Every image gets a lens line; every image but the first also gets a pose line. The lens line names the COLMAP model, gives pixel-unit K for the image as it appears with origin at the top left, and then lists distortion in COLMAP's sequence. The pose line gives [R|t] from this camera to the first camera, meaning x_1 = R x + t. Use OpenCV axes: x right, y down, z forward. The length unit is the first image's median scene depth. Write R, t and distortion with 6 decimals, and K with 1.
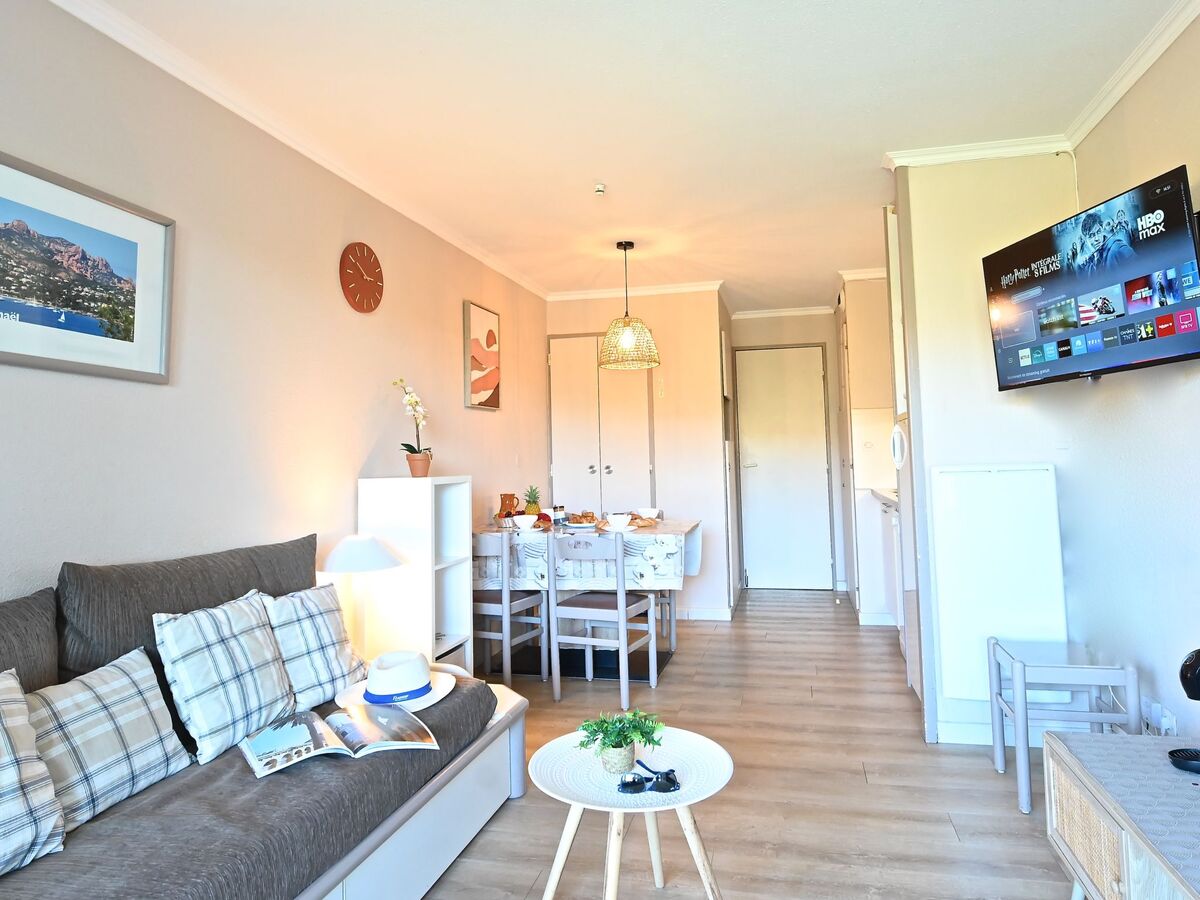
lens RADIAL K [[750.7, 0, 622.4], [0, 750.7, 404.6], [0, 0, 1]] dist [-0.012836, 0.000716]
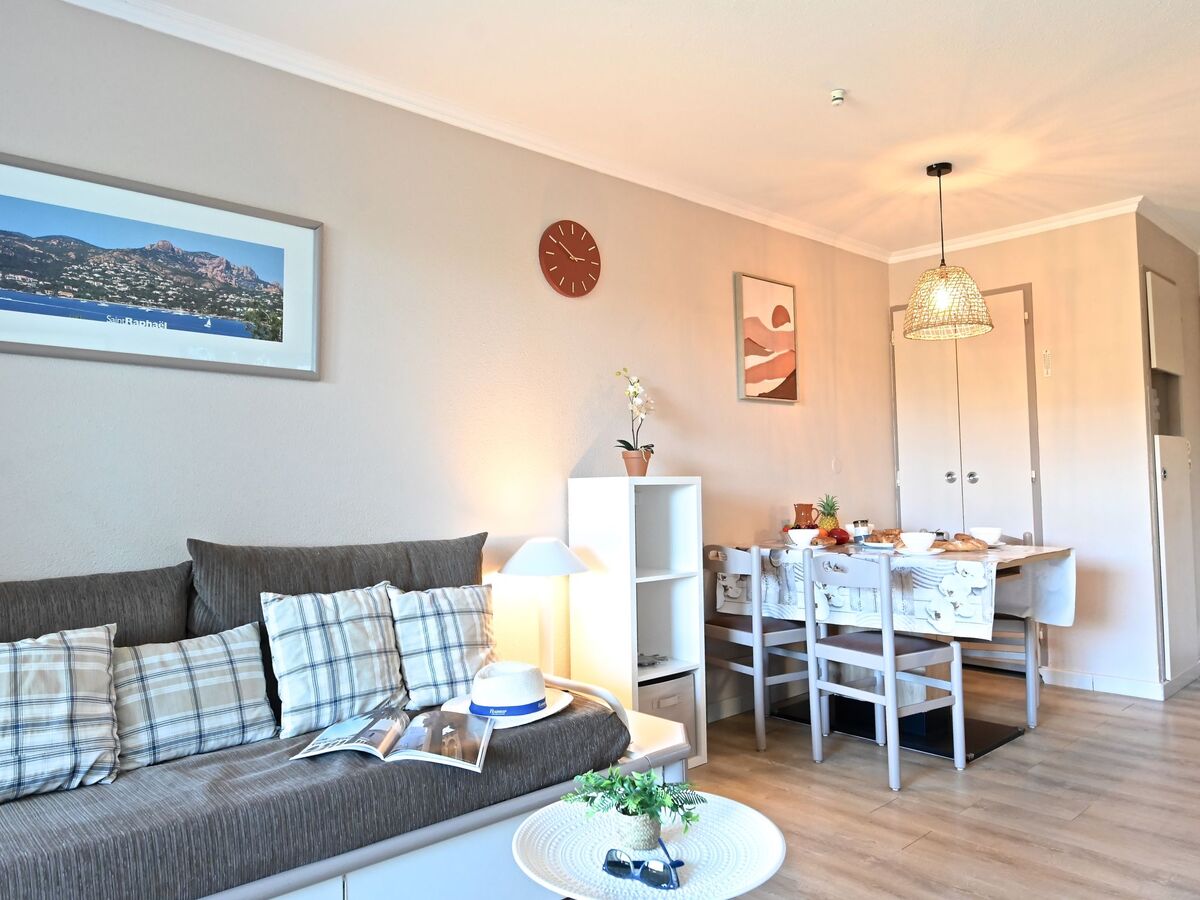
lens RADIAL K [[844.3, 0, 600.3], [0, 844.3, 444.9], [0, 0, 1]] dist [-0.007002, -0.001289]
pose [[0.824108, -0.018723, -0.566123, 0.321997], [0.038586, 0.998988, 0.023130, 0.042681], [0.565117, -0.040906, 0.823996, 0.203294]]
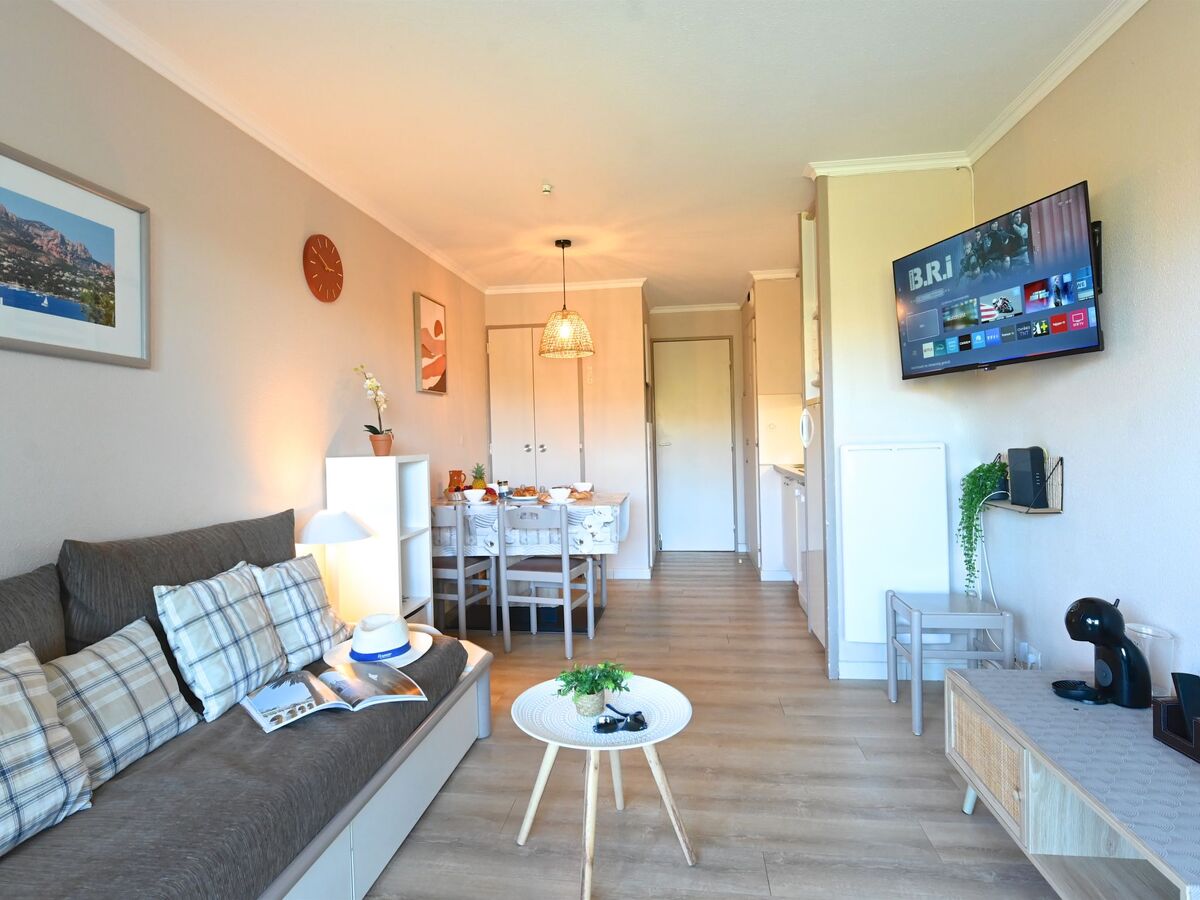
lens RADIAL K [[666.6, 0, 589.7], [0, 666.6, 442.4], [0, 0, 1]] dist [-0.011027, 0.000014]
pose [[0.996703, -0.001923, 0.081119, -0.061523], [-0.004438, 0.996930, 0.078167, 0.000205], [-0.081020, -0.078270, 0.993635, 0.021129]]
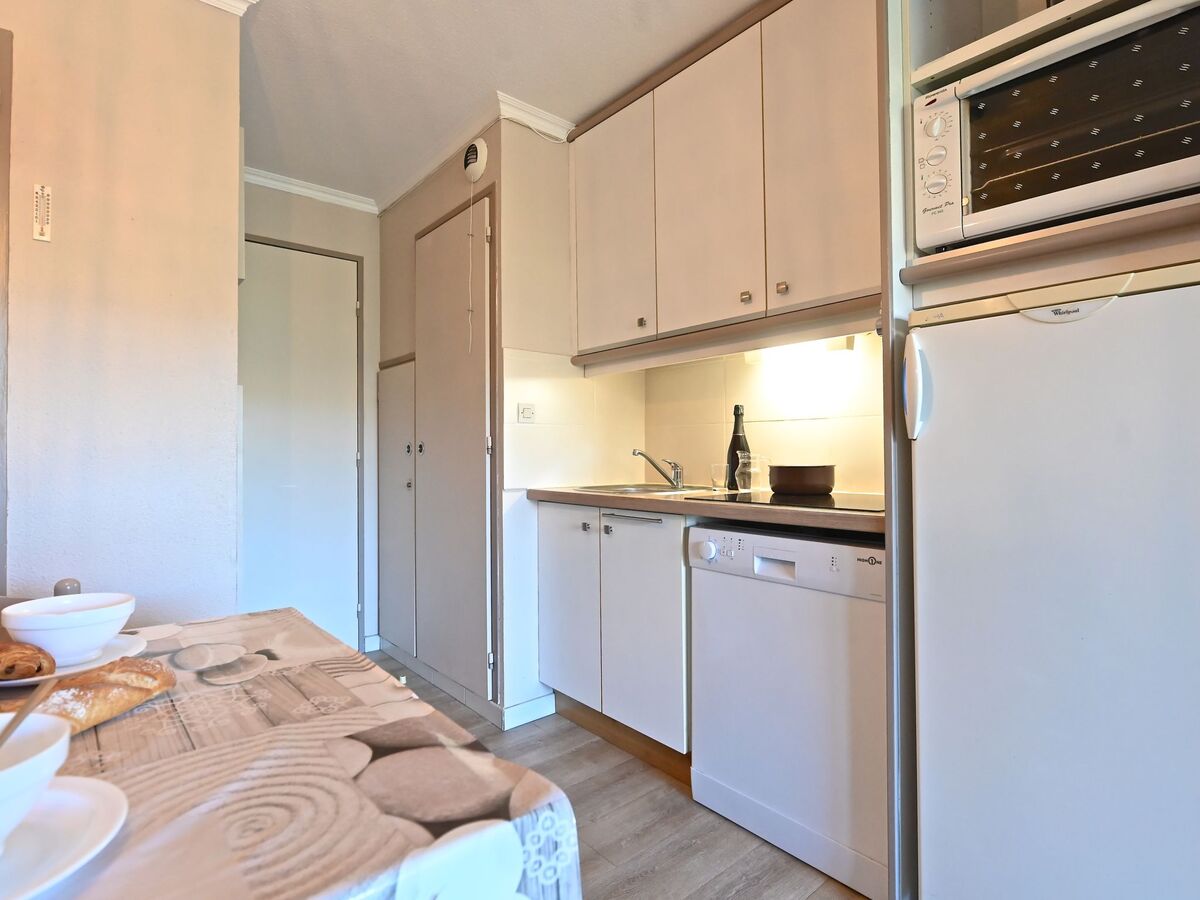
lens RADIAL K [[614.1, 0, 591.0], [0, 614.1, 442.7], [0, 0, 1]] dist [-0.008626, -0.000833]
pose [[0.609571, 0.032584, 0.792061, -0.028231], [-0.061174, 0.998109, 0.006019, 0.138928], [-0.790367, -0.052123, 0.610412, 1.312024]]
